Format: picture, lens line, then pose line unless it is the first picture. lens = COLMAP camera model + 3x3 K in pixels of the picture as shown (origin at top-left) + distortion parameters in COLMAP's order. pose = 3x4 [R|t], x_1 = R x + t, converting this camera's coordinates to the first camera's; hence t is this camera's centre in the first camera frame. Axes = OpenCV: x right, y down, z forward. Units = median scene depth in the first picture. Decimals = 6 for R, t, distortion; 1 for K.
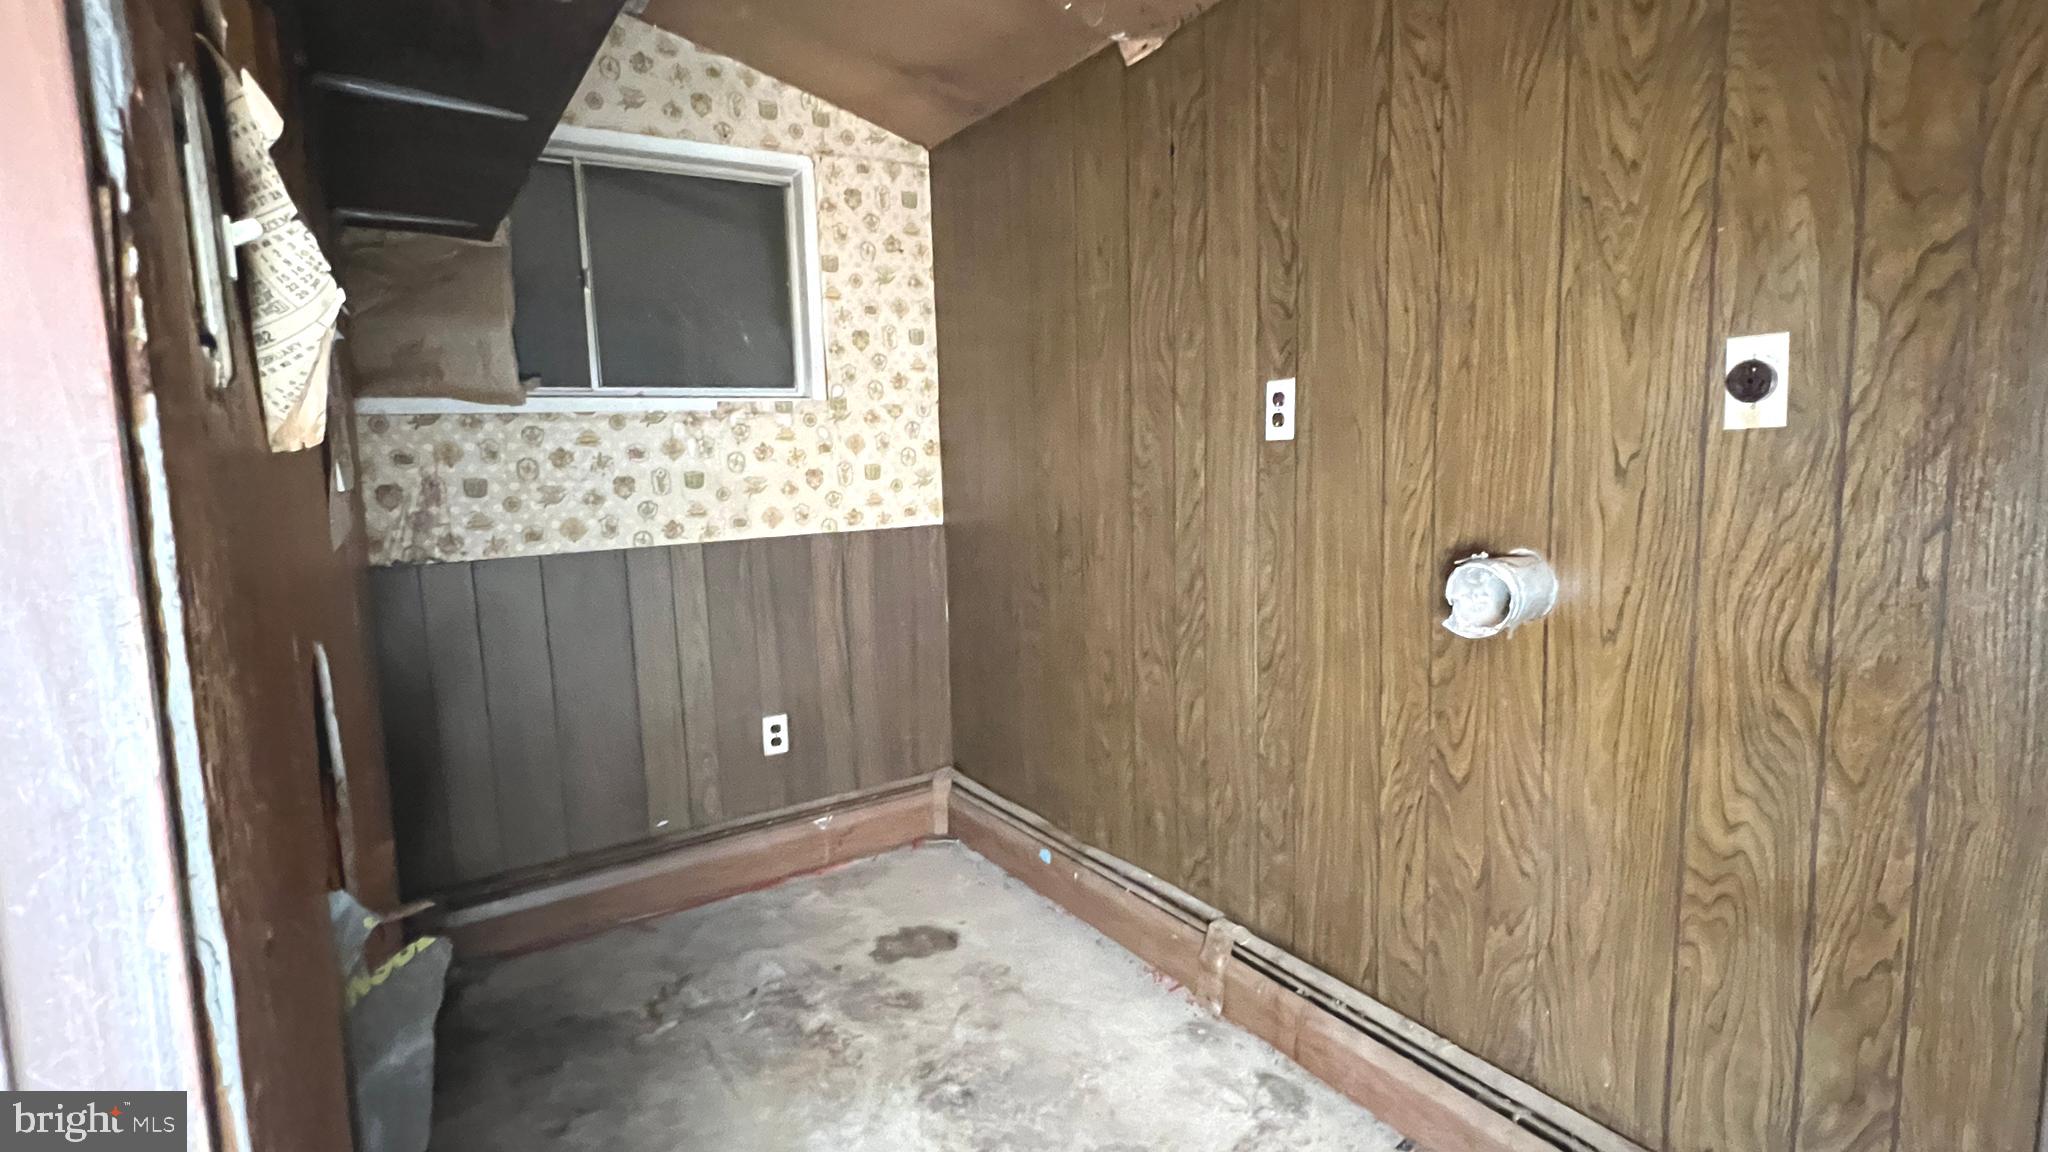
lens RADIAL K [[1027.6, 0, 1036.8], [0, 1027.6, 575.2], [0, 0, 1]] dist [-0.001128, 0.000999]
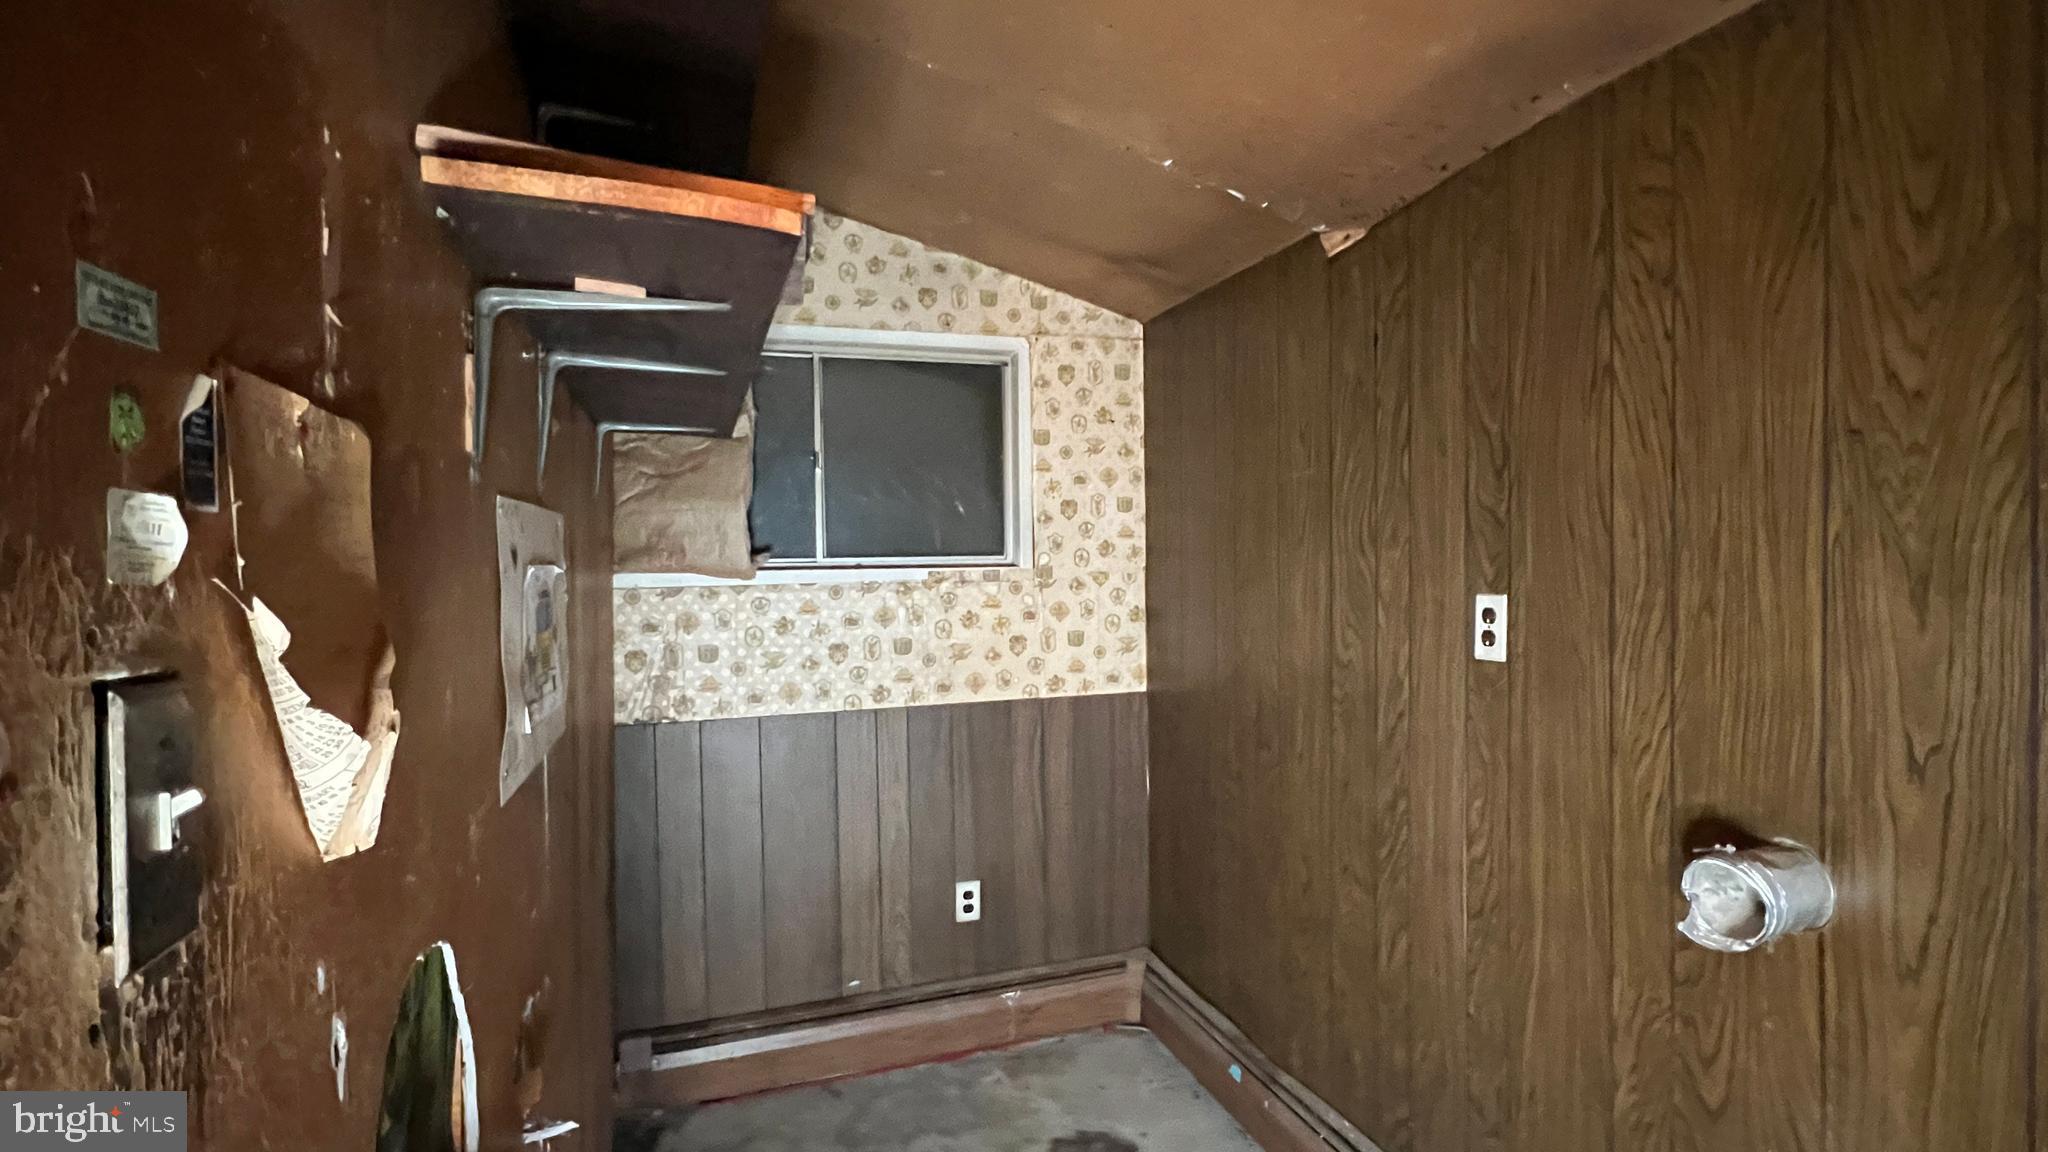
lens RADIAL K [[1027.6, 0, 1028.1], [0, 1027.6, 578.7], [0, 0, 1]] dist [-0.001128, 0.000999]
pose [[0.968649, 0.020094, -0.247620, 0.058341], [-0.044955, 0.994446, -0.095159, -0.087064], [0.244333, 0.103307, 0.964173, 0.027654]]
